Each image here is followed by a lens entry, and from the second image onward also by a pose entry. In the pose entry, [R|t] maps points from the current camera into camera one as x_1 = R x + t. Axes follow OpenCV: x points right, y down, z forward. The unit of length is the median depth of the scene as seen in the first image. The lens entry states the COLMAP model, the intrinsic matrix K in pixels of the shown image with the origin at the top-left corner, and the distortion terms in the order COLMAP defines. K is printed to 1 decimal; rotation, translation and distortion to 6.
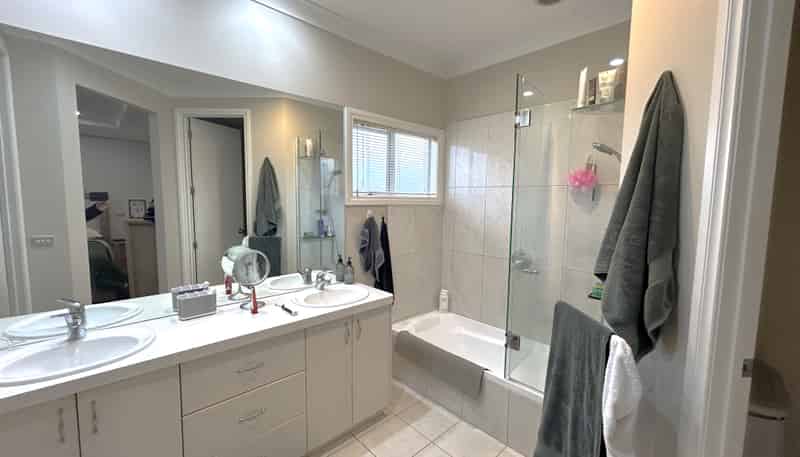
lens RADIAL K [[323.6, 0, 402.3], [0, 323.6, 227.0], [0, 0, 1]] dist [0.000199, -0.000035]
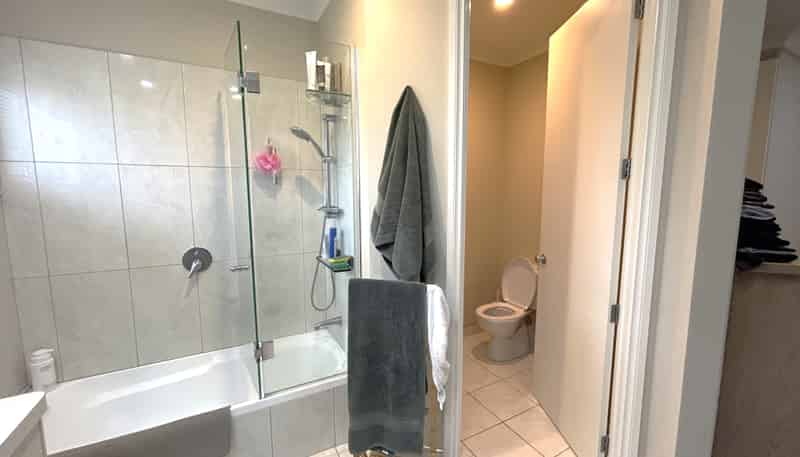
lens RADIAL K [[323.6, 0, 401.3], [0, 323.6, 227.8], [0, 0, 1]] dist [0.000199, -0.000035]
pose [[0.268140, -0.126951, 0.954979, -0.302917], [0.092789, 0.990074, 0.105563, -0.019624], [-0.958901, 0.060306, 0.277258, 0.373740]]
